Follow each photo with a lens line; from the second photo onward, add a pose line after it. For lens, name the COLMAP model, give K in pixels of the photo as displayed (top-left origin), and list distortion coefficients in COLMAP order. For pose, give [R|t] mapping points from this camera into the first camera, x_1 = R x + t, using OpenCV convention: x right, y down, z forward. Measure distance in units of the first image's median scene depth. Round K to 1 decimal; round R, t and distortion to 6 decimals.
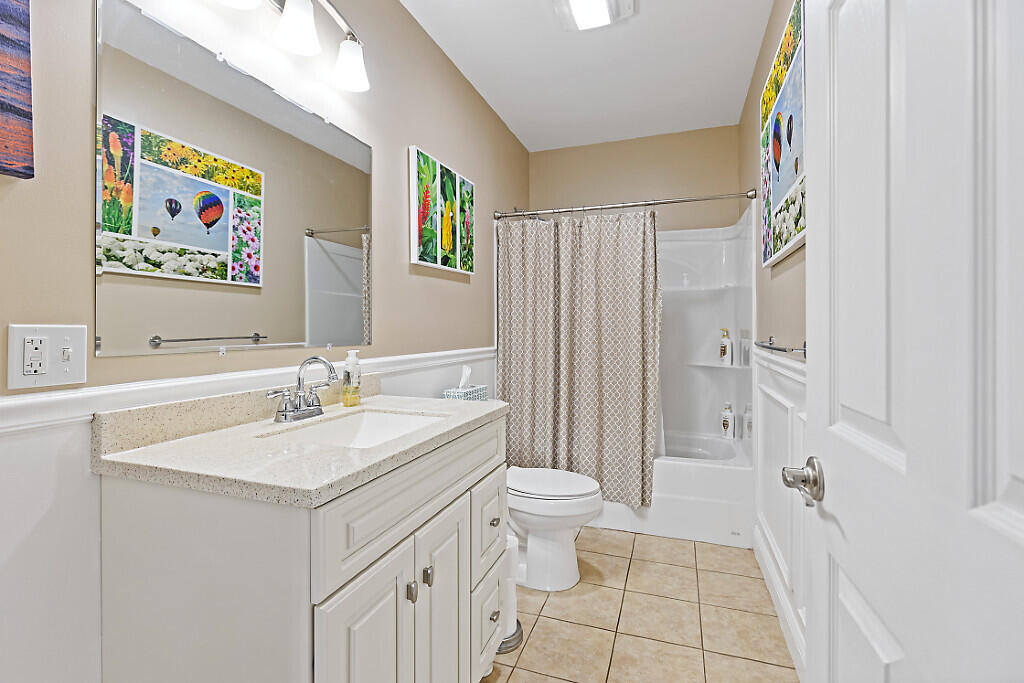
lens RADIAL K [[467.8, 0, 492.0], [0, 467.8, 326.1], [0, 0, 1]] dist [-0.000535, -0.000904]
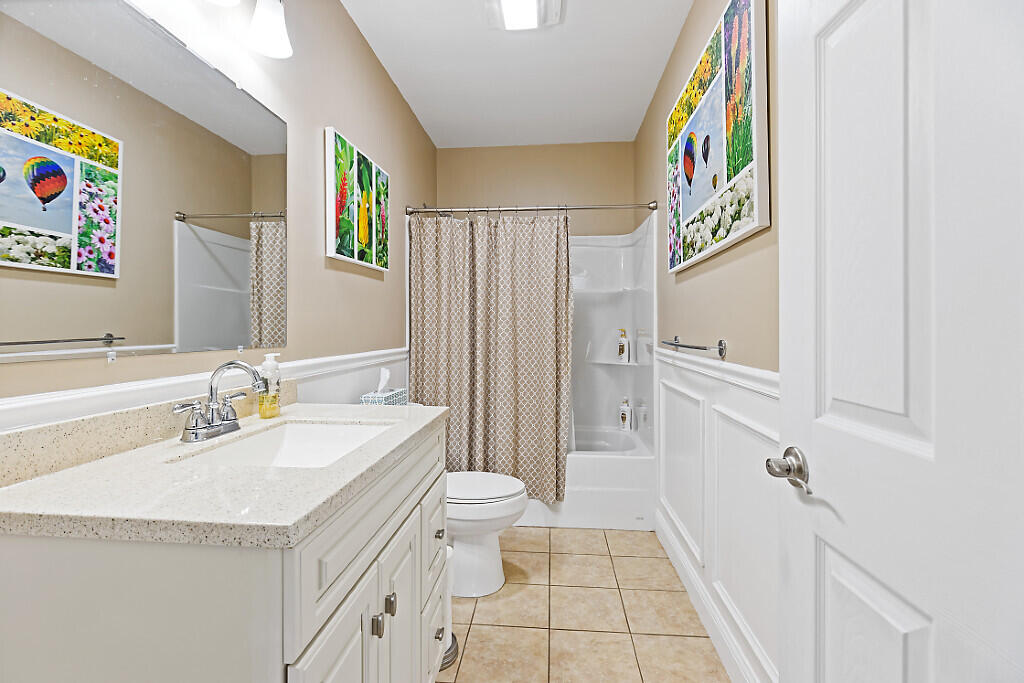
lens RADIAL K [[467.8, 0, 493.4], [0, 467.8, 324.8], [0, 0, 1]] dist [-0.000535, -0.000904]
pose [[0.967919, 0.003082, 0.251243, -0.093867], [-0.002411, 0.999993, -0.002979, 0.000173], [-0.251251, 0.002278, 0.967919, 0.044207]]
